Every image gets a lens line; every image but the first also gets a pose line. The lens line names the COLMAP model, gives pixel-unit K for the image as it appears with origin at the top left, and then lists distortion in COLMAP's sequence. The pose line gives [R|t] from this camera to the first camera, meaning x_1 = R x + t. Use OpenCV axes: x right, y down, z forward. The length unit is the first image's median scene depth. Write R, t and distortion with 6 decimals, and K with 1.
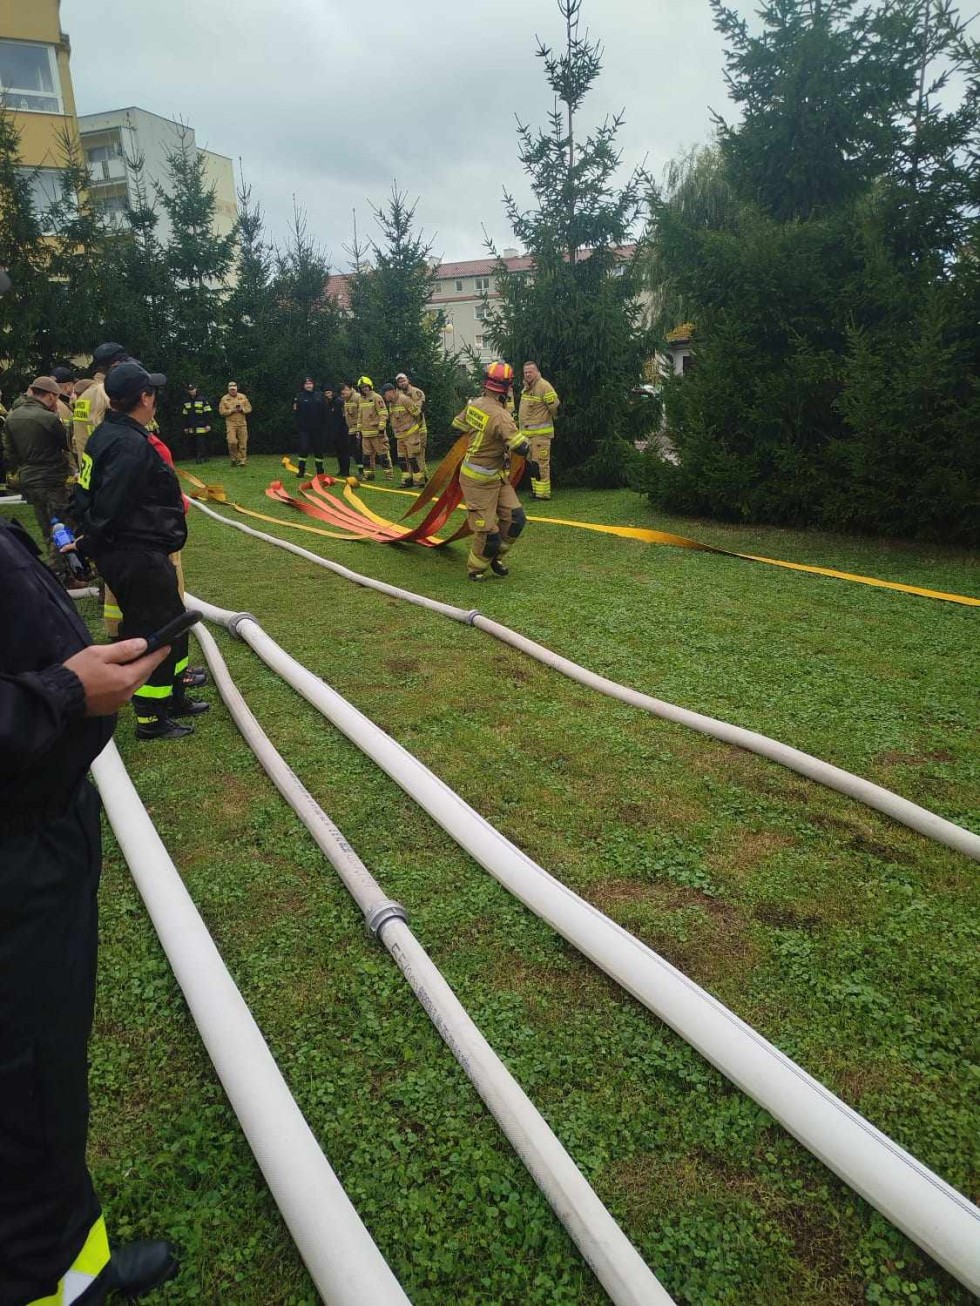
lens RADIAL K [[929.5, 0, 488.9], [0, 929.5, 628.8], [0, 0, 1]] dist [0.035531, -0.003299]
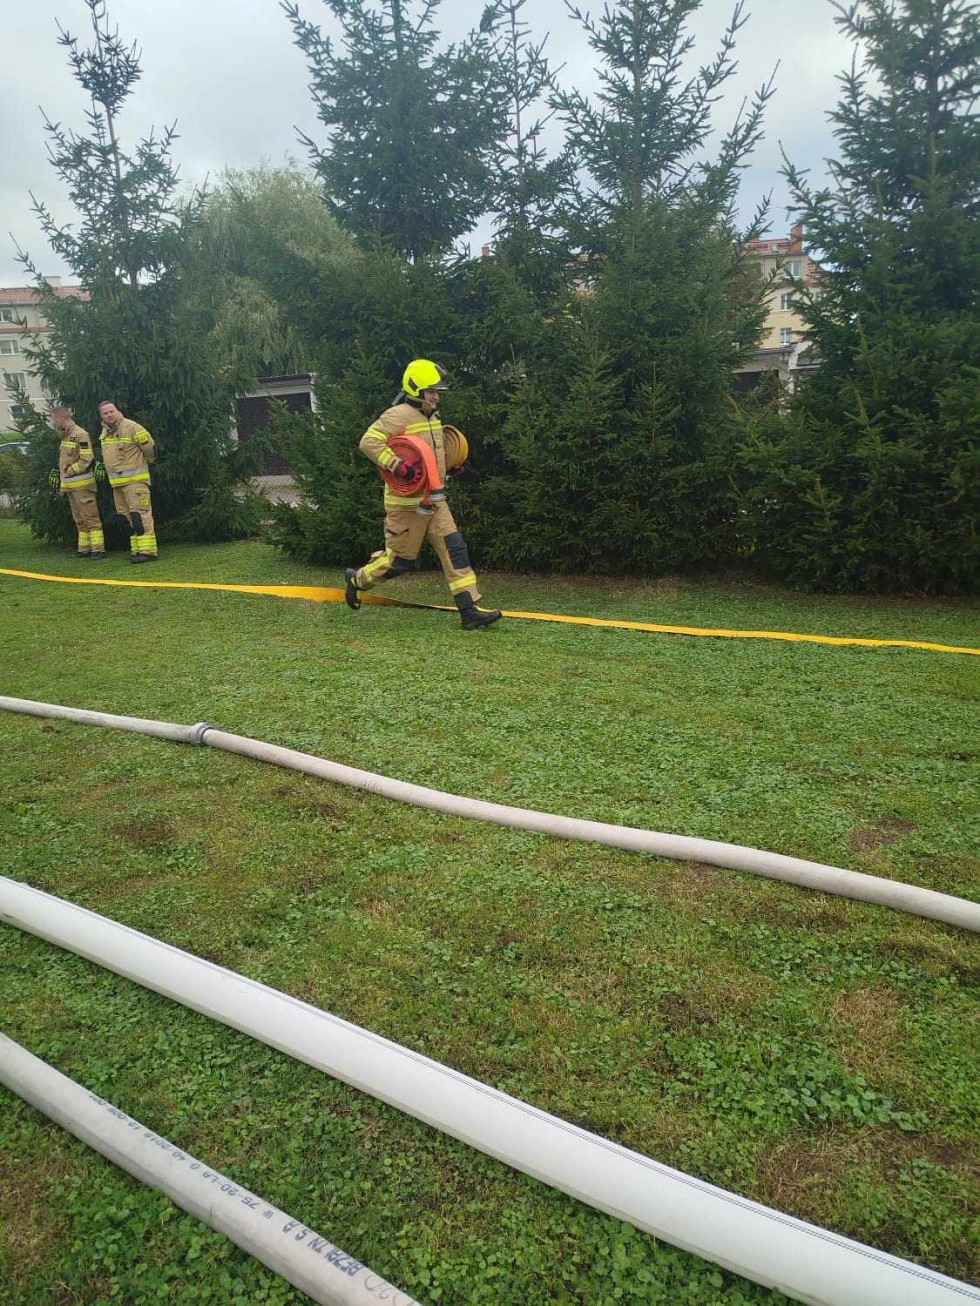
lens RADIAL K [[929.5, 0, 488.9], [0, 929.5, 628.8], [0, 0, 1]] dist [0.035531, -0.003299]
pose [[0.878013, -0.116324, 0.464286, -0.086661], [0.136988, 0.990513, -0.010891, -0.031937], [-0.458614, 0.073164, 0.885618, 0.137493]]
